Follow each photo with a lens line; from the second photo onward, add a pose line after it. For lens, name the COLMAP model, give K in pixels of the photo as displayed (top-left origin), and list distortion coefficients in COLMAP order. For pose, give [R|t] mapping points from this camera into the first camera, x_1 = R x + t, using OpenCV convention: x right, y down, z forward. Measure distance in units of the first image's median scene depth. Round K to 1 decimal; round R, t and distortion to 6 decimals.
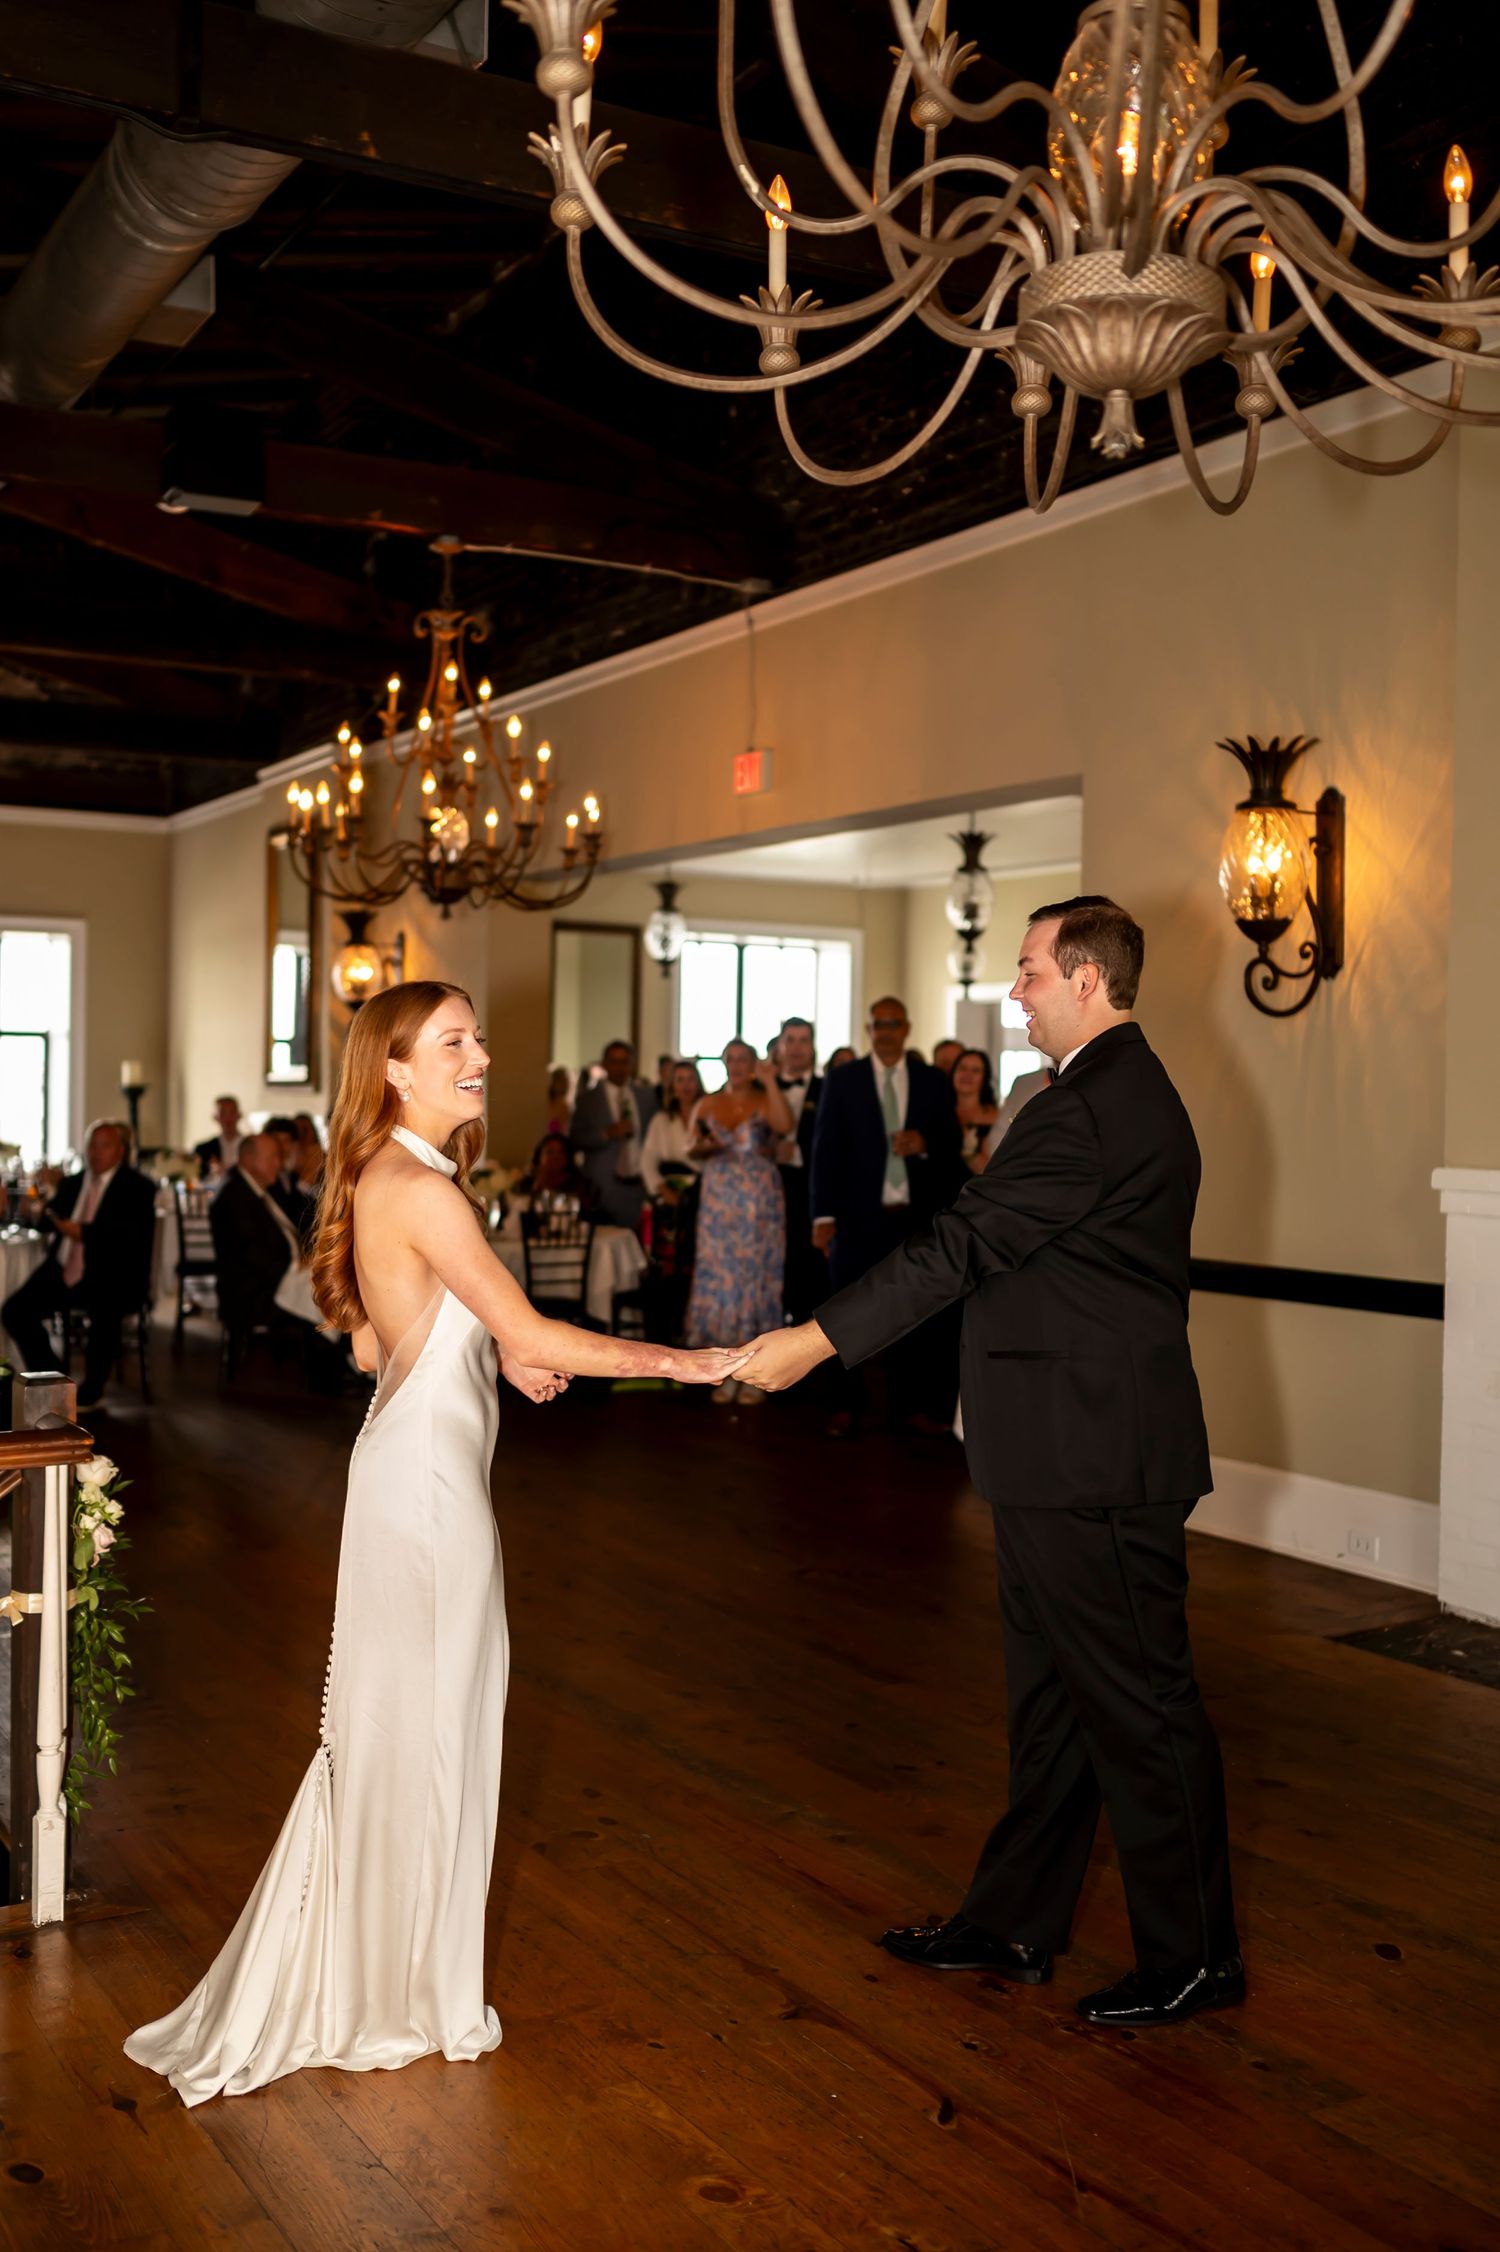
lens RADIAL K [[2240.1, 0, 750.0], [0, 2240.1, 1126.0], [0, 0, 1]] dist [-0.020343, 0.011121]
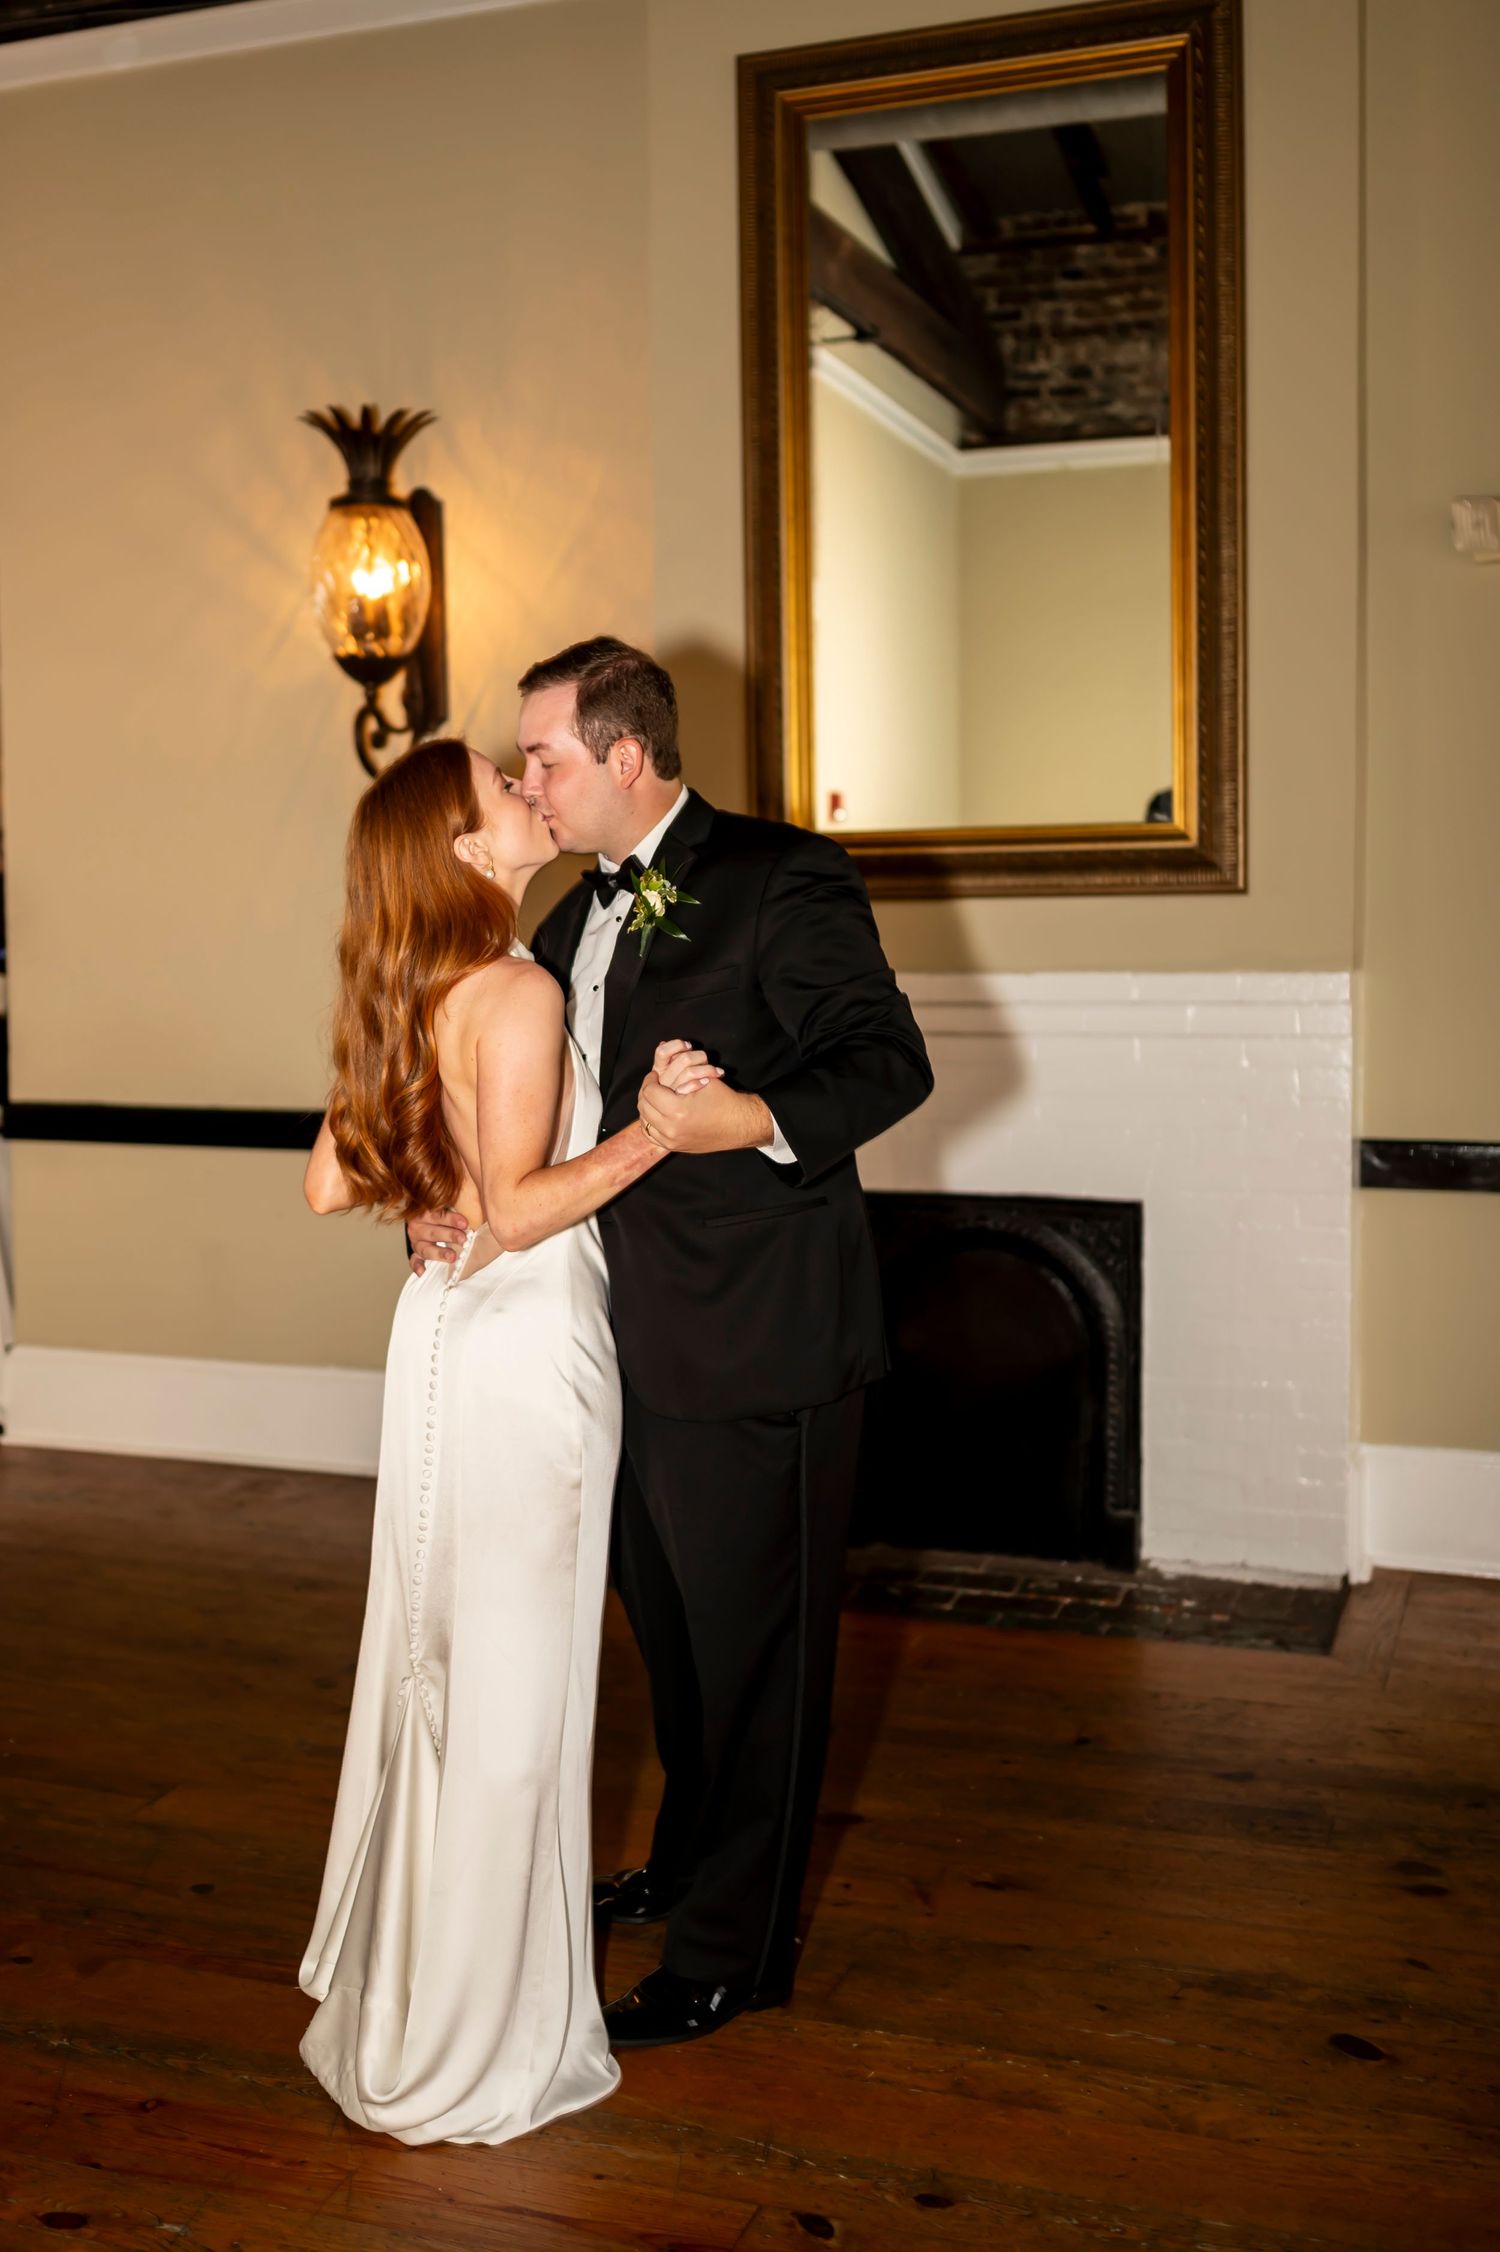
lens RADIAL K [[2309.4, 0, 586.2], [0, 2309.4, 1051.2], [0, 0, 1]] dist [-0.001795, -0.009334]
pose [[0.779248, -0.059211, 0.623912, -0.204402], [0.031660, 0.997975, 0.055167, 0.000350], [-0.625915, -0.023236, 0.779545, 0.337534]]
